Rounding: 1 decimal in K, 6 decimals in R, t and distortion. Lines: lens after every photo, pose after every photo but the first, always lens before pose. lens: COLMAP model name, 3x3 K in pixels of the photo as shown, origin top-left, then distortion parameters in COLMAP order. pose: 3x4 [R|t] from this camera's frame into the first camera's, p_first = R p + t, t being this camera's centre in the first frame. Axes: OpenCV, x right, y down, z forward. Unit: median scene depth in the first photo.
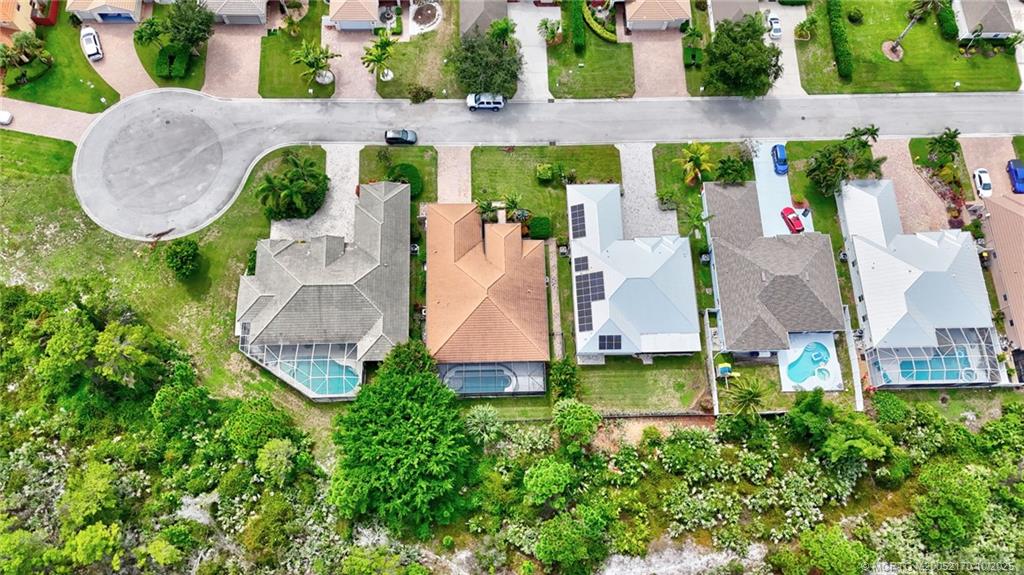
lens RADIAL K [[765.9, 0, 507.6], [0, 765.9, 293.2], [0, 0, 1]] dist [0.061125, -0.059255]
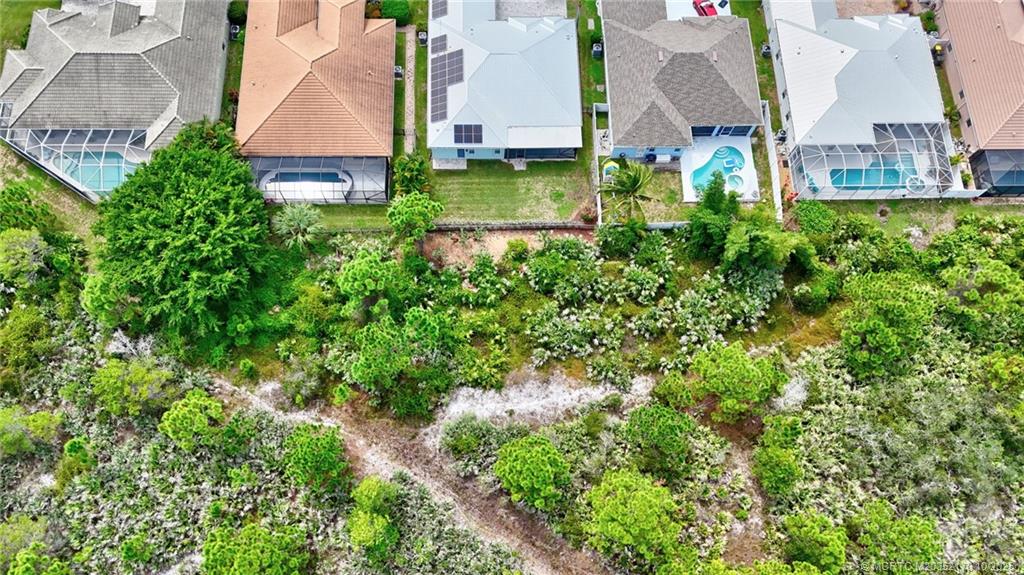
lens RADIAL K [[765.9, 0, 511.9], [0, 765.9, 296.3], [0, 0, 1]] dist [0.061125, -0.059255]
pose [[0.999981, 0.005713, 0.002116, 0.177505], [-0.005687, 0.999914, -0.011815, 0.241203], [-0.002183, 0.011803, 0.999928, 0.199354]]
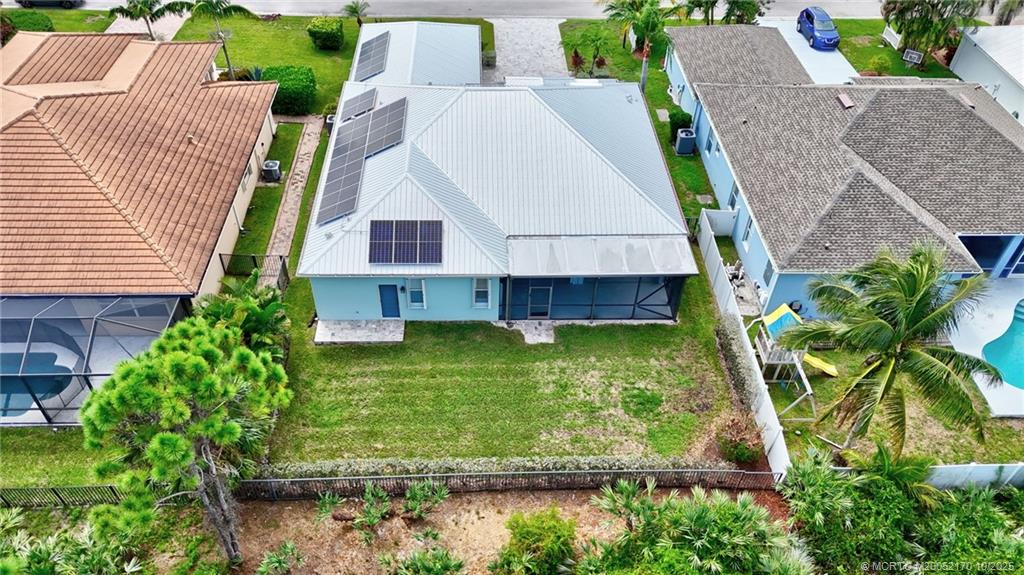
lens RADIAL K [[765.9, 0, 515.1], [0, 765.9, 280.4], [0, 0, 1]] dist [0.061125, -0.059255]
pose [[0.999943, -0.004435, 0.009739, 0.174055], [0.008604, 0.874298, -0.485313, 0.228768], [-0.006363, 0.485369, 0.874286, 0.729508]]
